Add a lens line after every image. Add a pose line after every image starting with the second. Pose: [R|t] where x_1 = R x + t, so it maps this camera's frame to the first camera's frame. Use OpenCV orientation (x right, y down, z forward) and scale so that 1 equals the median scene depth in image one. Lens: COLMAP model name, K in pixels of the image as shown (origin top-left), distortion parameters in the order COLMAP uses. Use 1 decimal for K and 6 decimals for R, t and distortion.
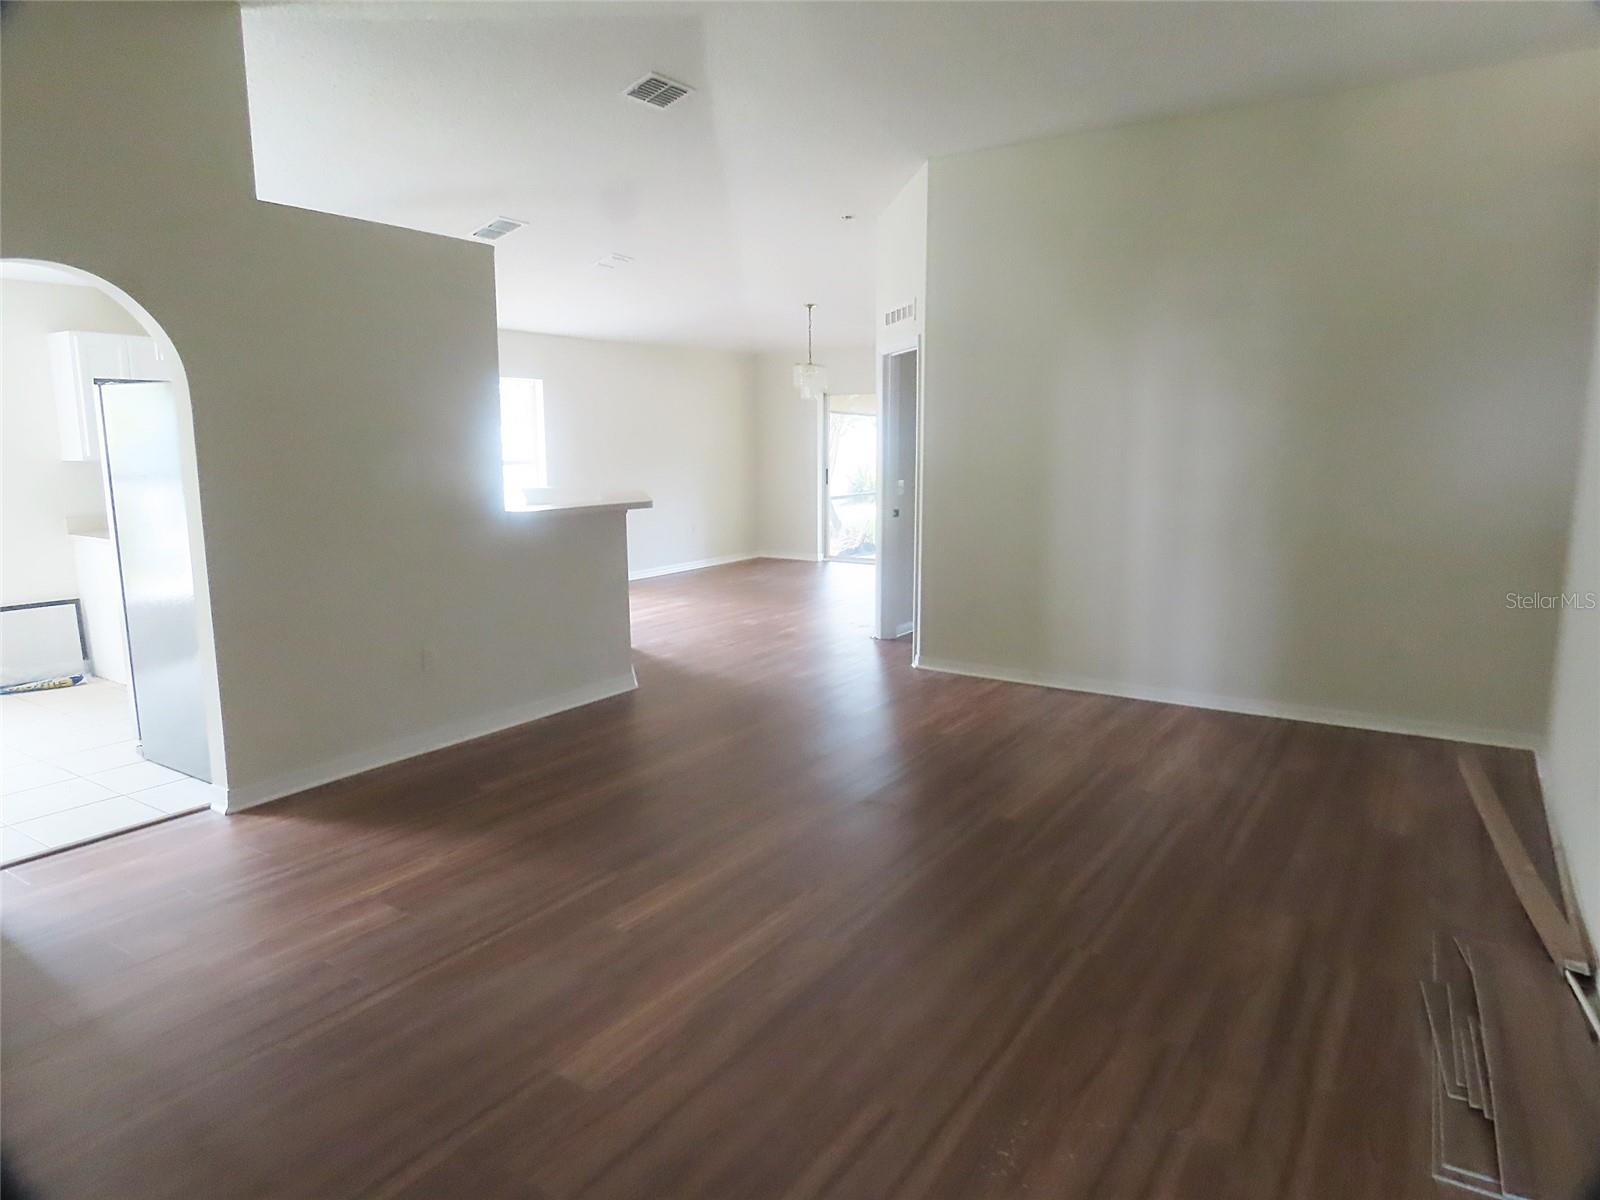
lens RADIAL K [[1005.9, 0, 791.1], [0, 1005.9, 602.3], [0, 0, 1]] dist [-0.004380, -0.000482]
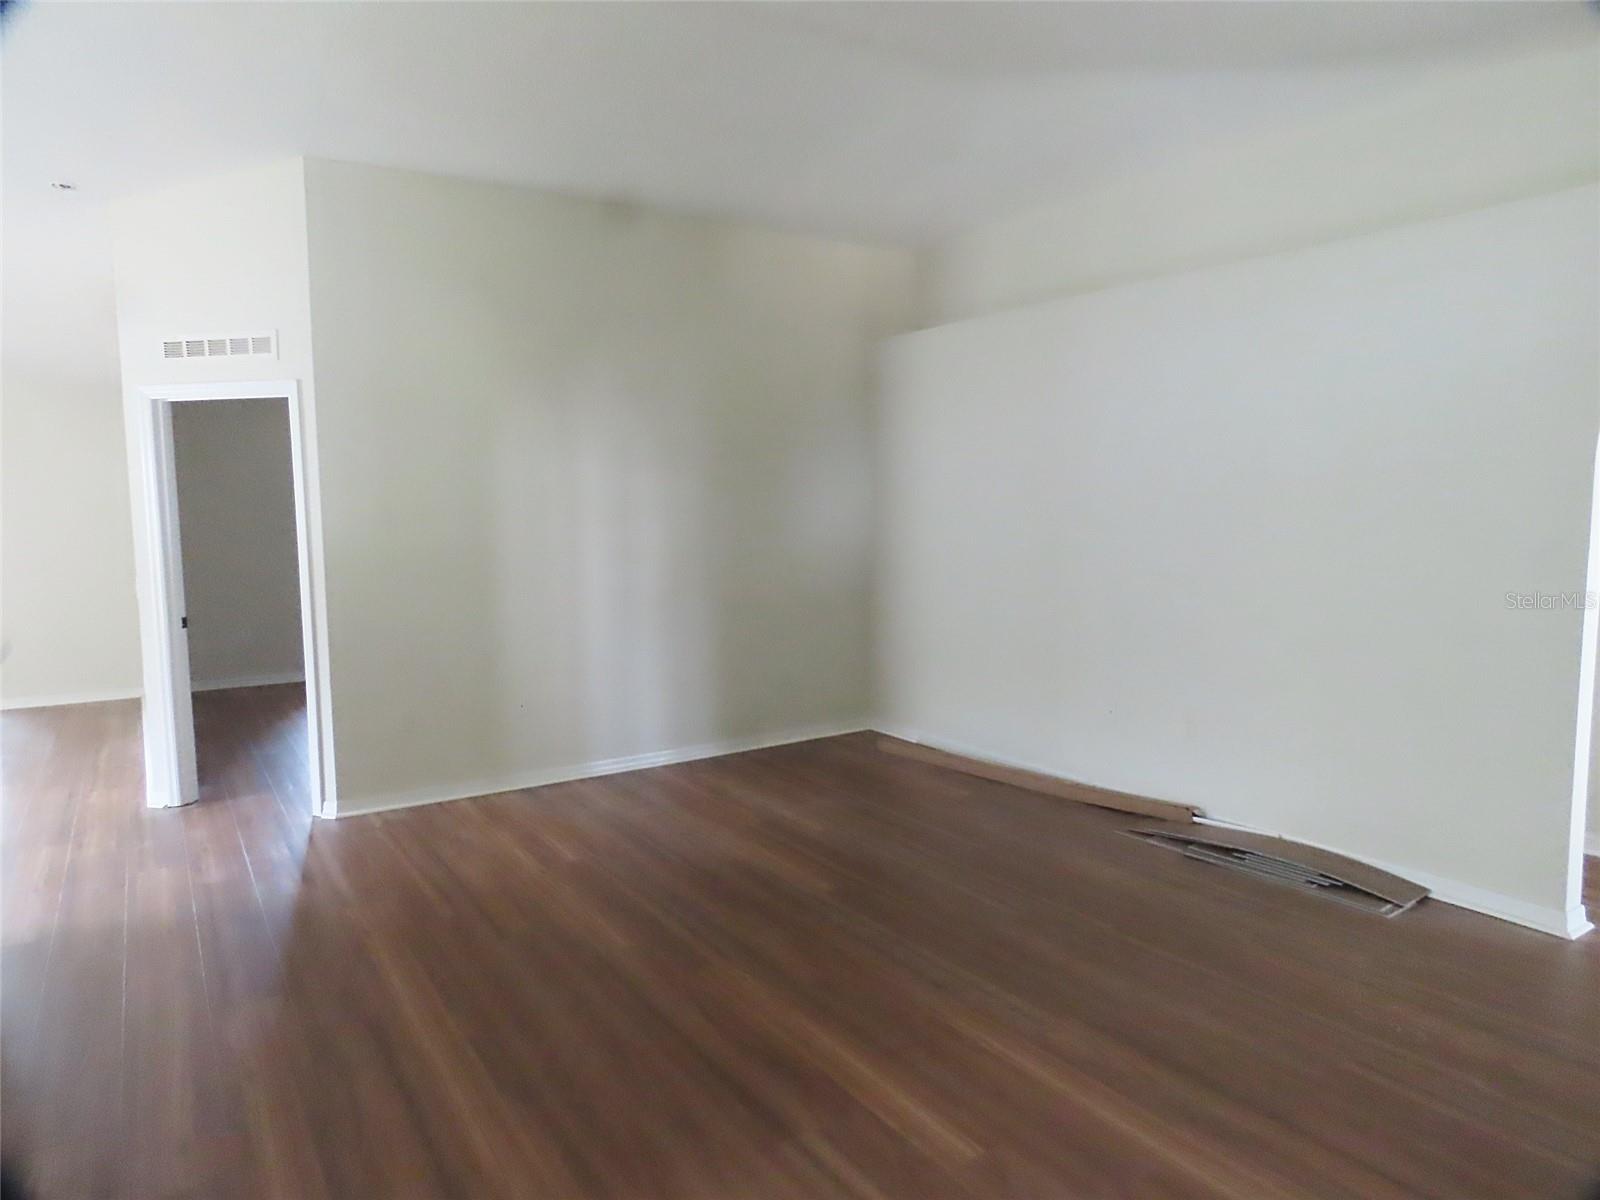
lens RADIAL K [[1005.9, 0, 791.1], [0, 1005.9, 602.3], [0, 0, 1]] dist [-0.004380, -0.000482]
pose [[0.385647, -0.081666, 0.919025, -0.490169], [0.160190, 0.986874, 0.020476, -0.064016], [-0.908634, 0.139322, 0.393667, 0.437716]]
